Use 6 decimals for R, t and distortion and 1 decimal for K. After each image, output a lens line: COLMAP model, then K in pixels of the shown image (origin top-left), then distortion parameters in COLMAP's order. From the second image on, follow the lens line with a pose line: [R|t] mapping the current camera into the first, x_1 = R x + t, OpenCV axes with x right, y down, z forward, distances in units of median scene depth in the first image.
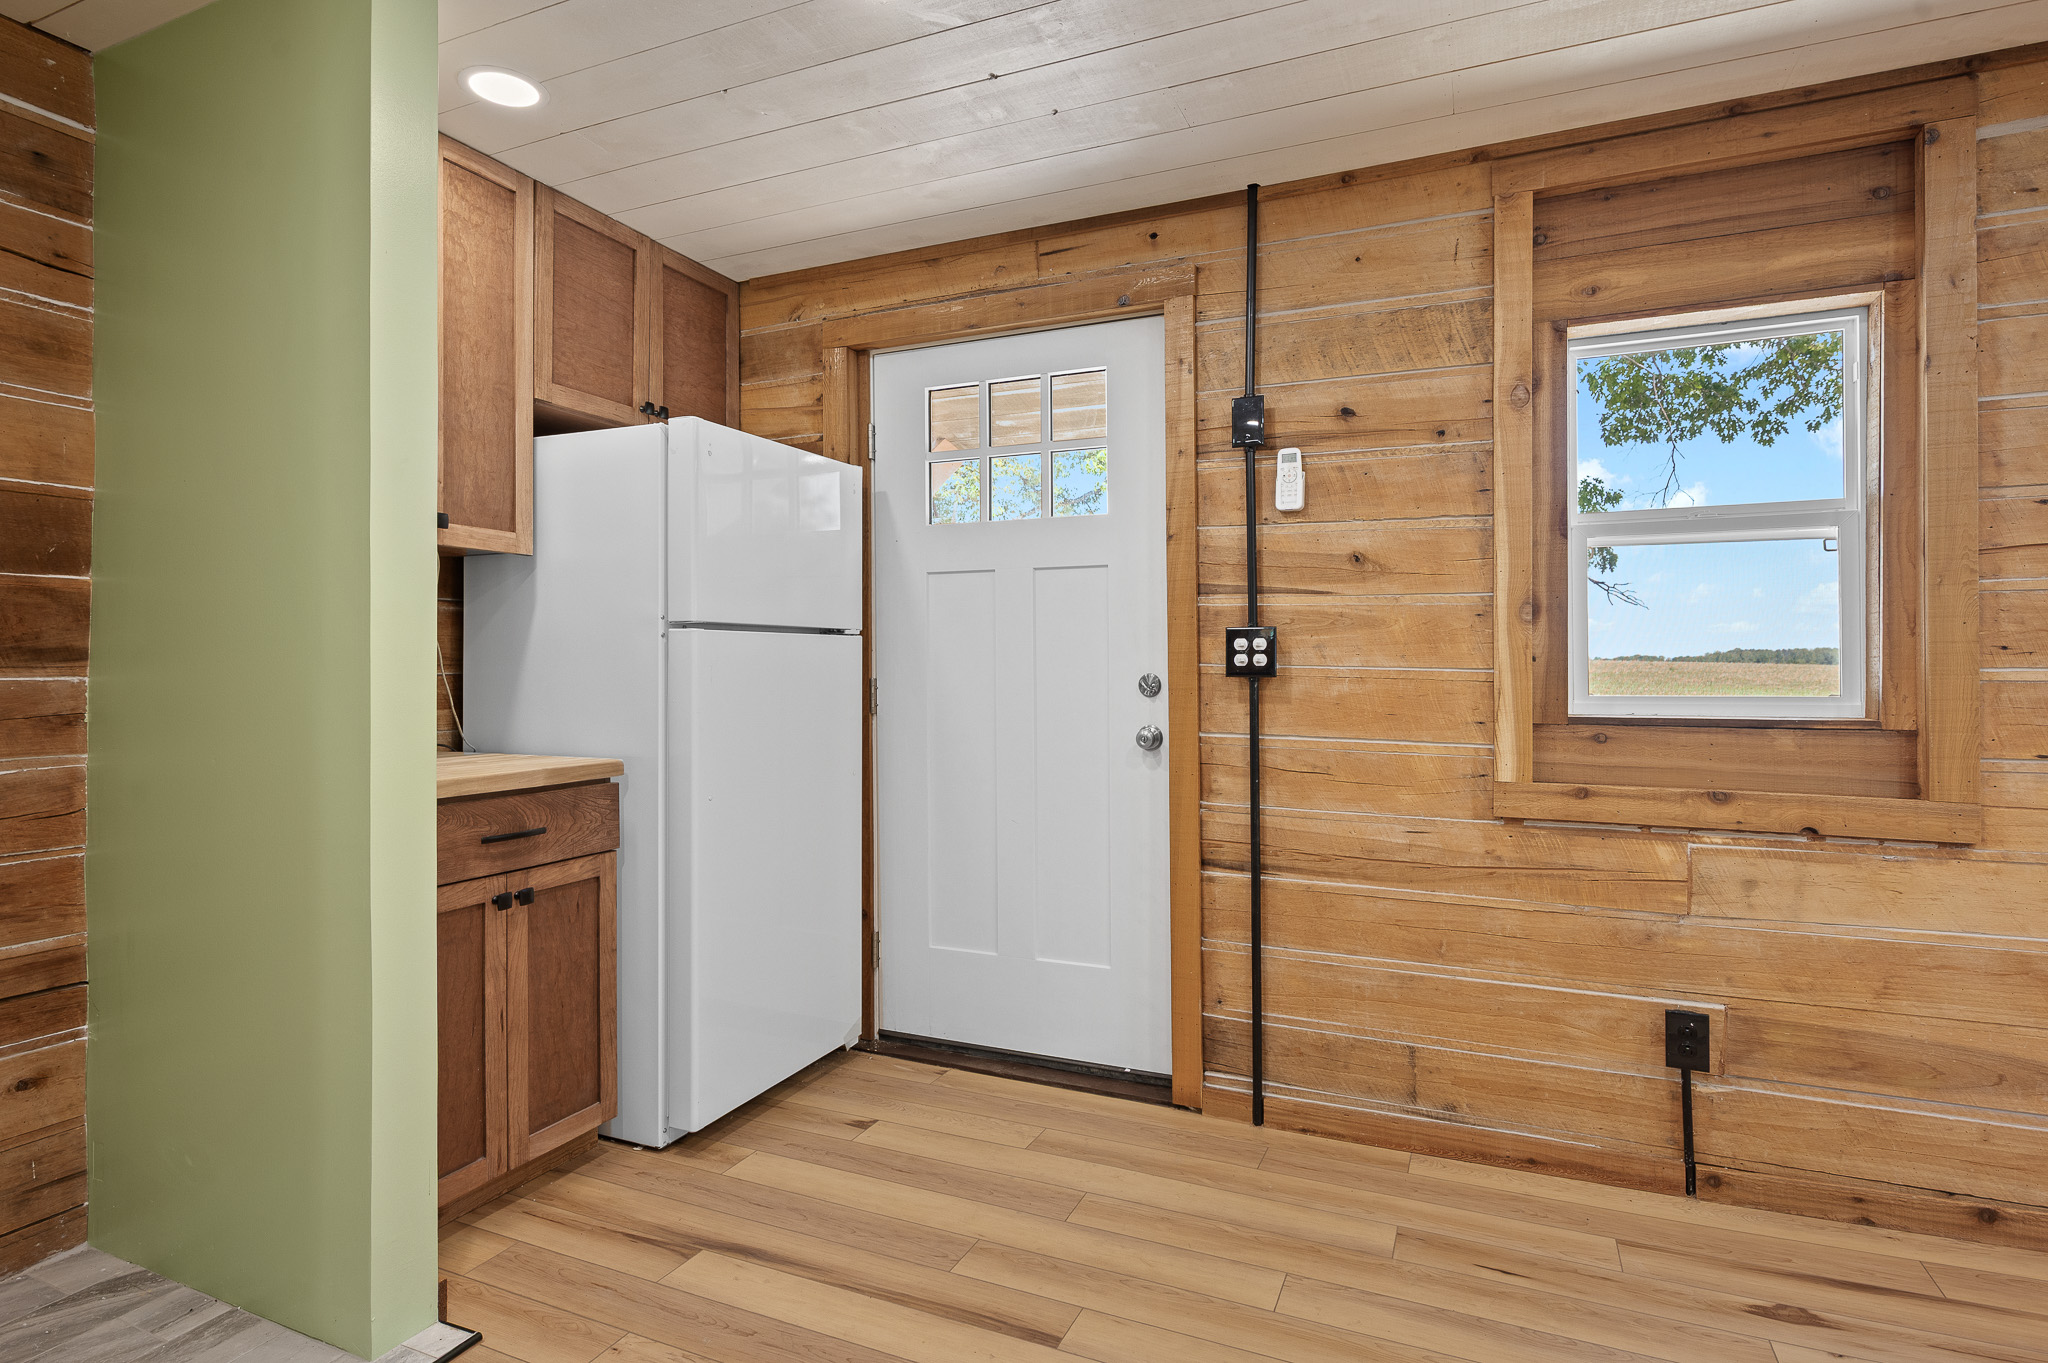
lens RADIAL K [[1068.1, 0, 1014.8], [0, 1068.1, 657.0], [0, 0, 1]] dist [0.002083, -0.000116]
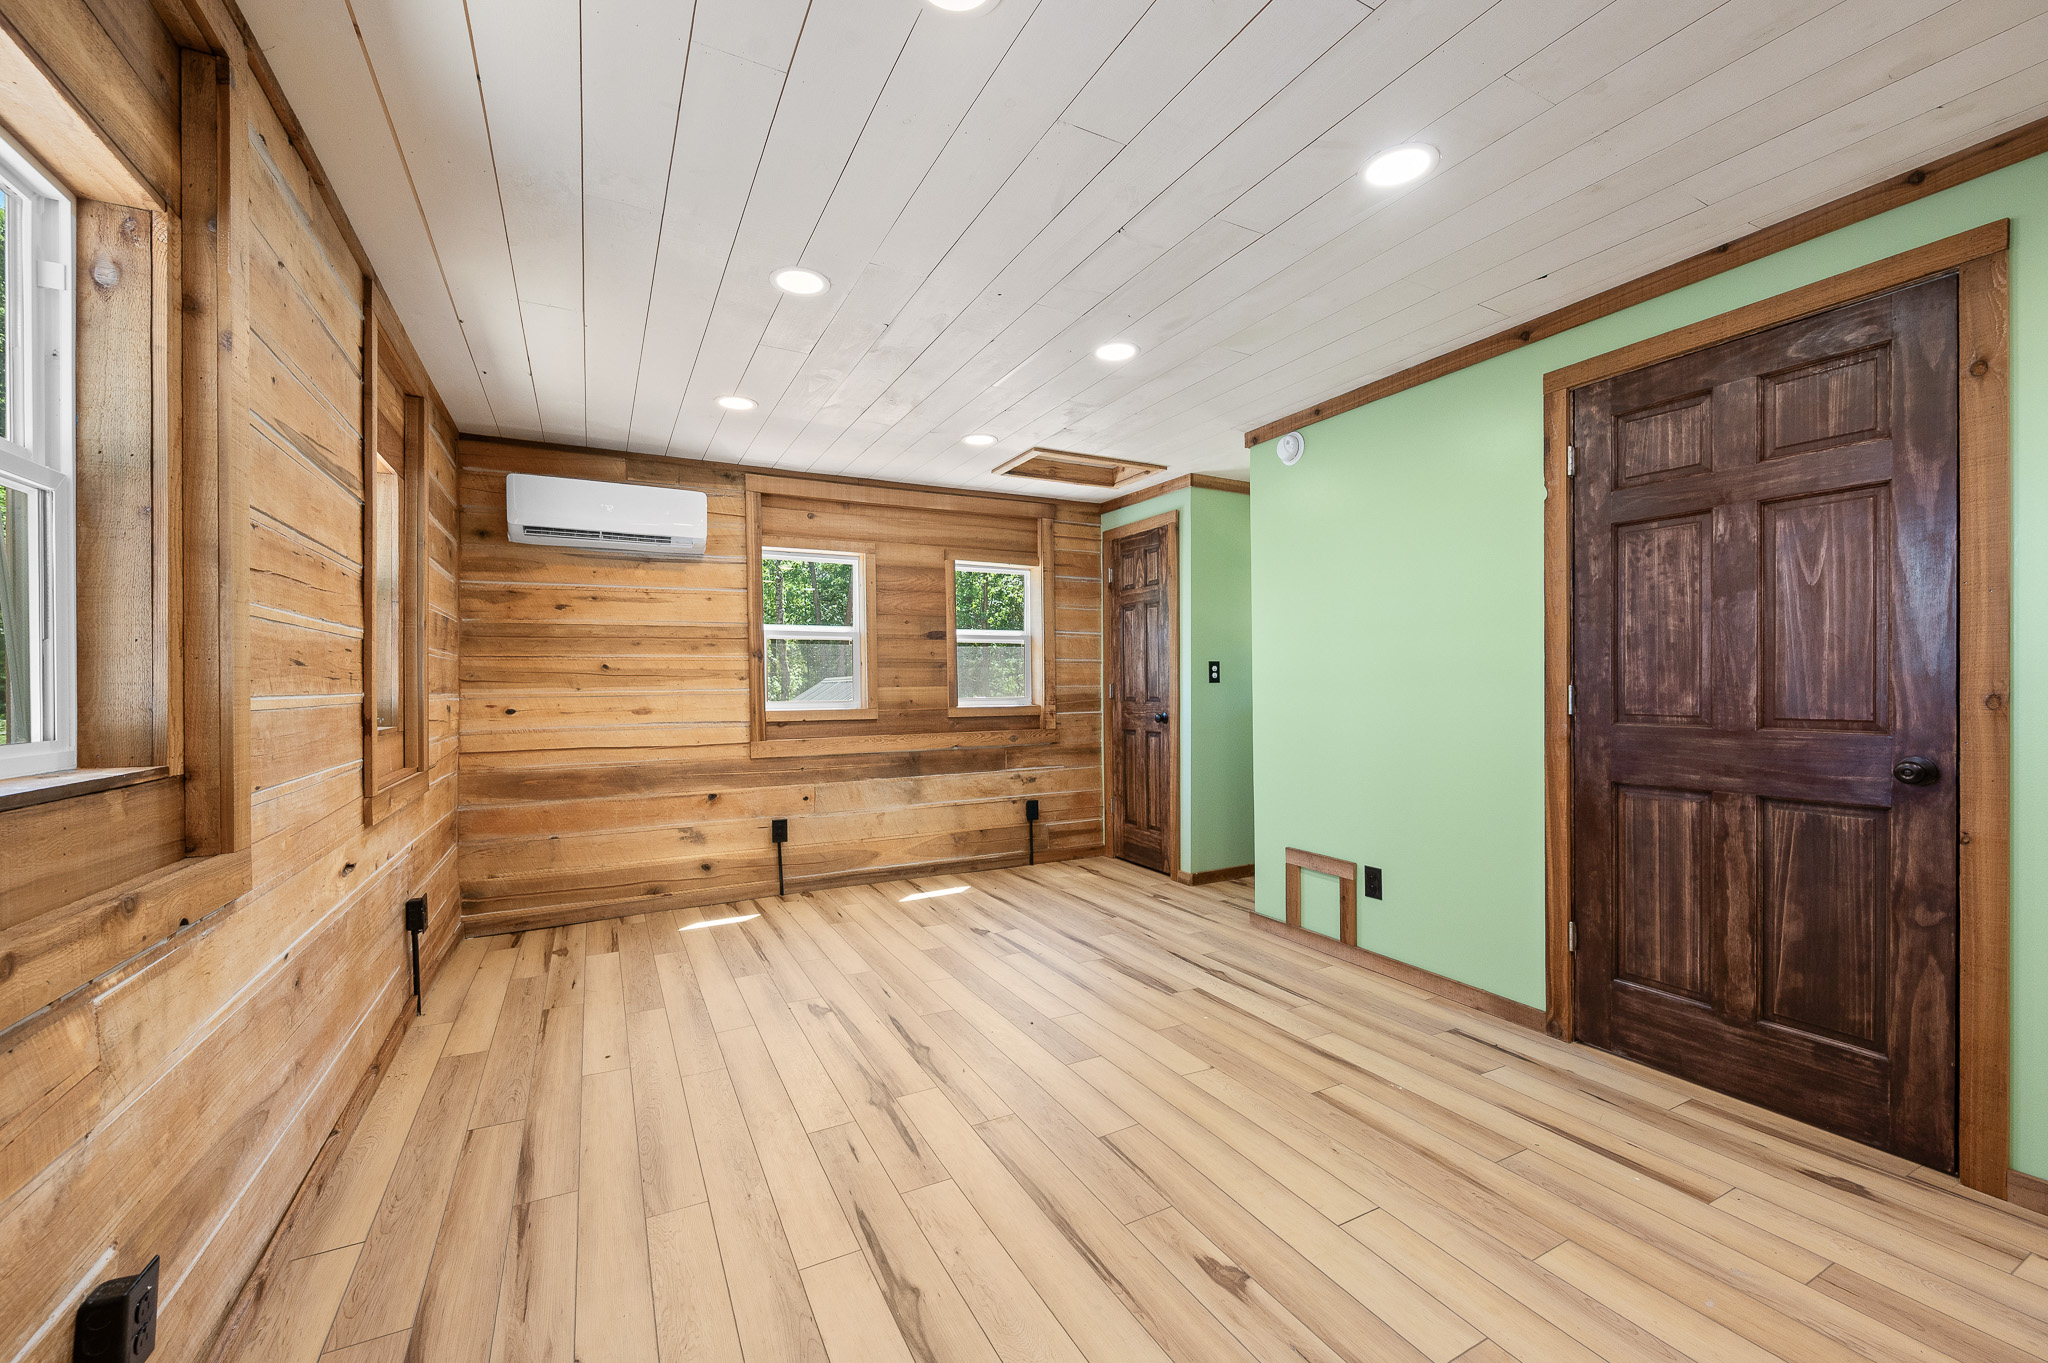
lens RADIAL K [[807.9, 0, 1037.4], [0, 807.9, 695.3], [0, 0, 1]] dist [-0.001587, -0.000302]
pose [[-0.793272, 0.002260, 0.608864, -0.040266], [0.002339, 0.999997, -0.000665, 0.008638], [-0.608863, 0.000897, -0.793275, 0.950444]]
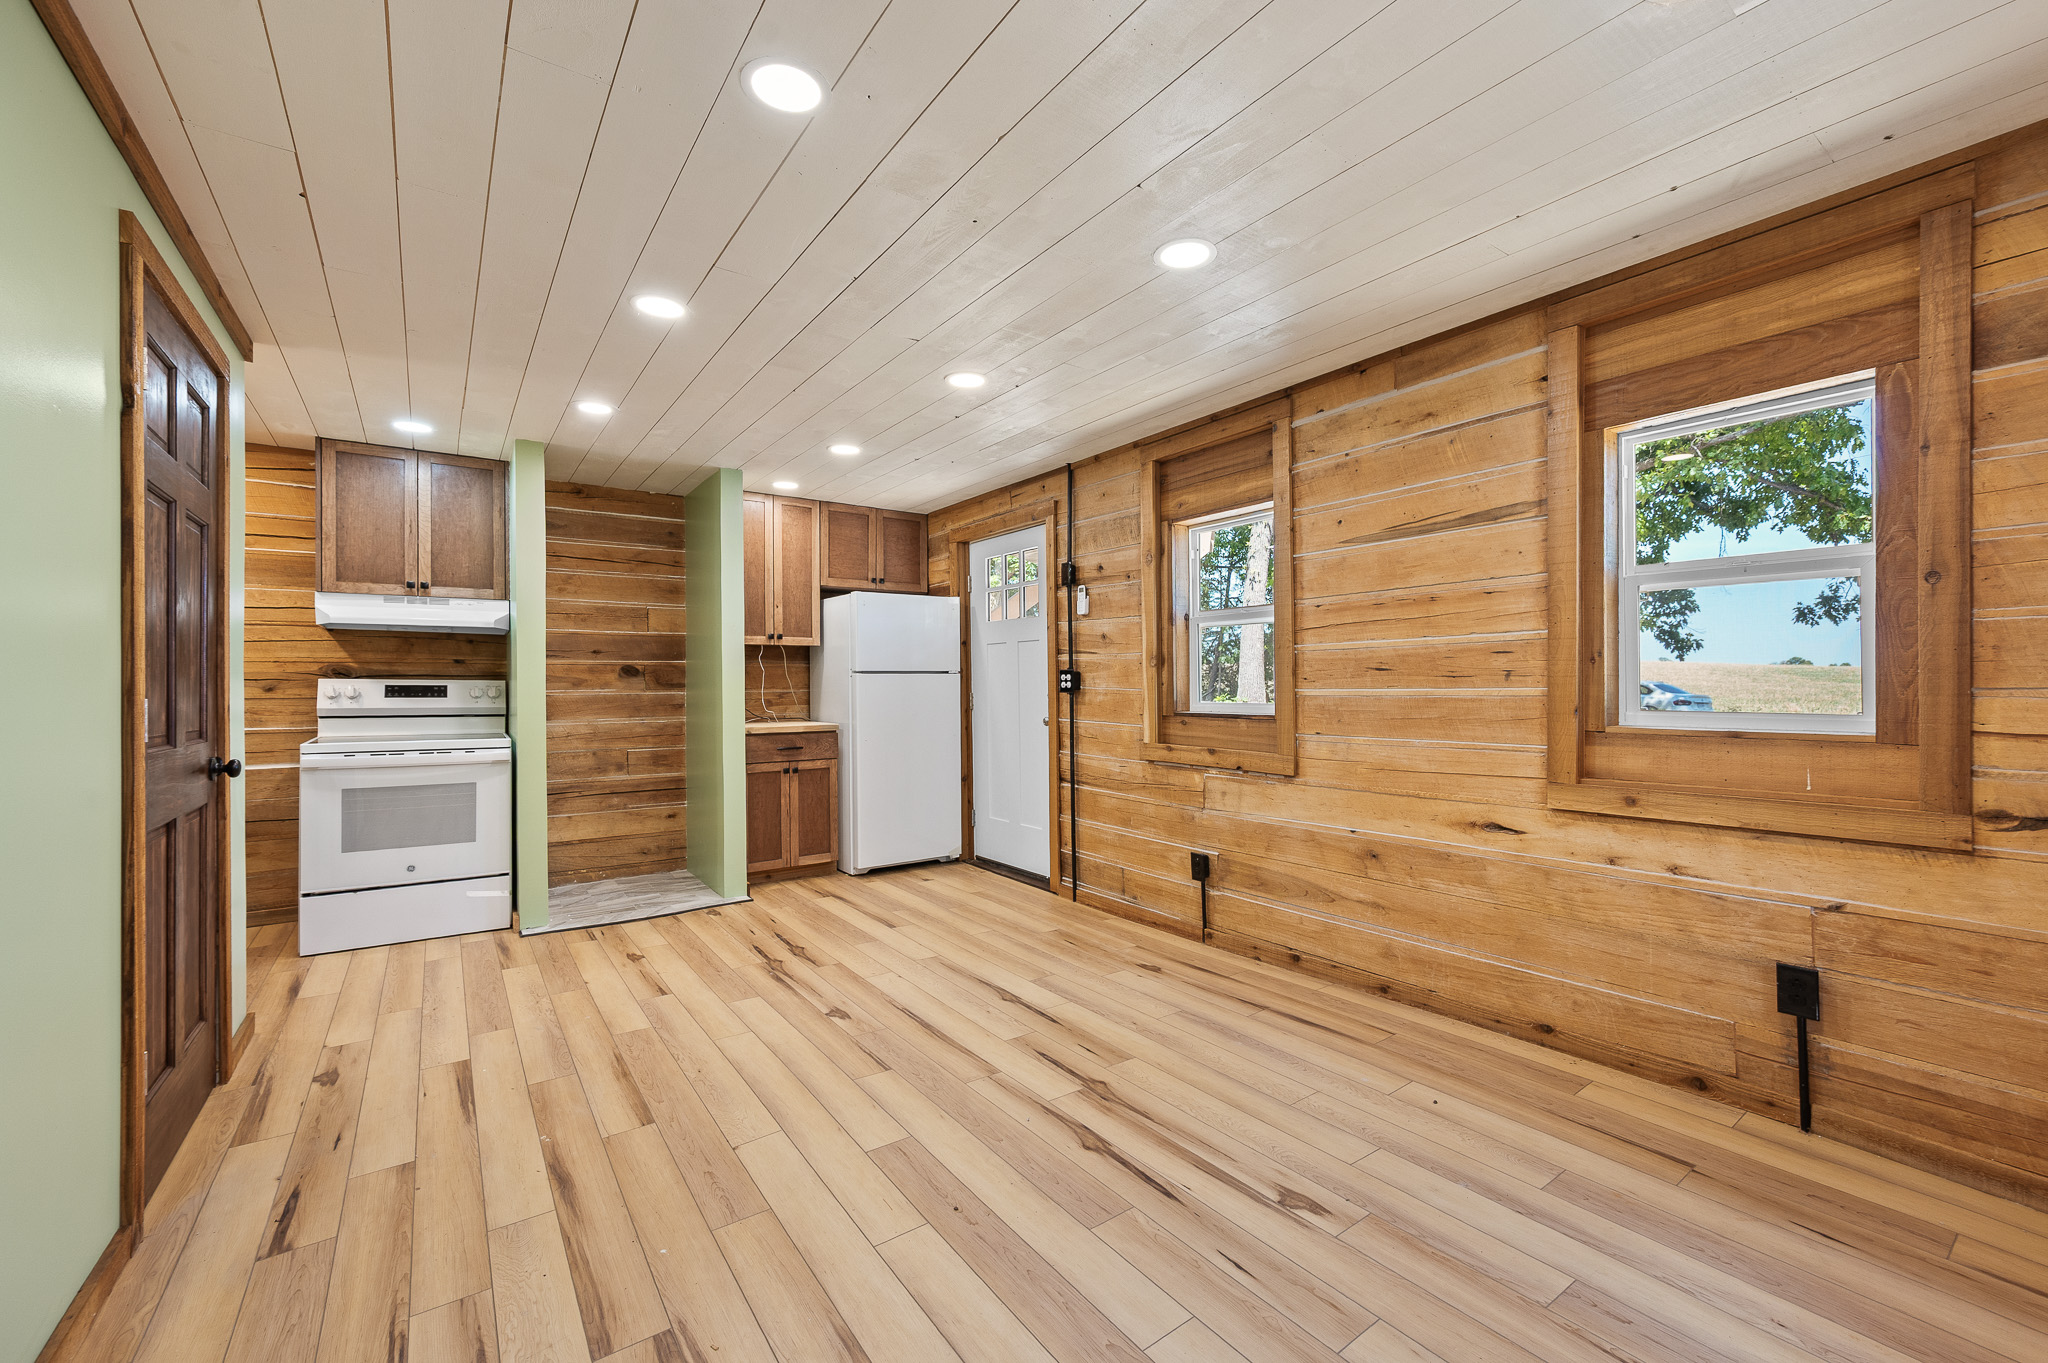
lens RADIAL K [[845.6, 0, 1030.1], [0, 845.6, 684.1], [0, 0, 1]] dist [-0.000140, 0.000107]
pose [[0.858384, -0.003999, -0.512993, 1.082937], [0.009873, 0.999913, 0.008726, -0.015189], [0.512913, -0.012555, 0.858349, -0.527052]]
